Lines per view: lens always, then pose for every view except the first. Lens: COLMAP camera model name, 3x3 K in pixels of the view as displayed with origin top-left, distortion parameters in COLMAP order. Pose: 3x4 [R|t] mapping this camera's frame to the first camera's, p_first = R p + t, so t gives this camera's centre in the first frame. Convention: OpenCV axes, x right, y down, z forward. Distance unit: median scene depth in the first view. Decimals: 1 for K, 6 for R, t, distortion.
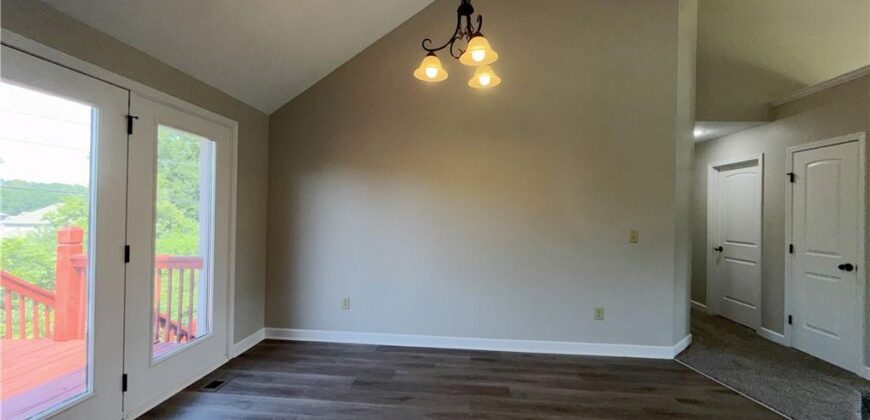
lens RADIAL K [[346.8, 0, 433.2], [0, 346.8, 211.7], [0, 0, 1]] dist [0.002760, 0.000076]
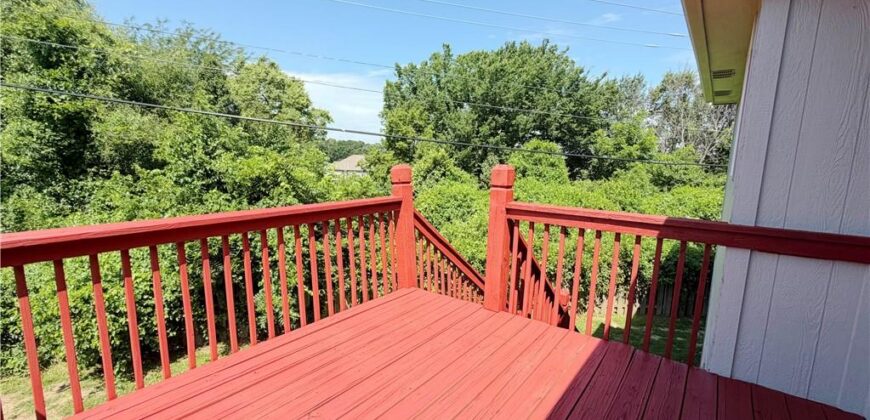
lens RADIAL K [[346.8, 0, 433.2], [0, 346.8, 211.7], [0, 0, 1]] dist [0.002760, 0.000076]
pose [[0.833568, 0.085613, -0.545743, -0.159761], [-0.011585, 0.990410, 0.137675, 0.009273], [0.552296, -0.108439, 0.826565, 0.065829]]
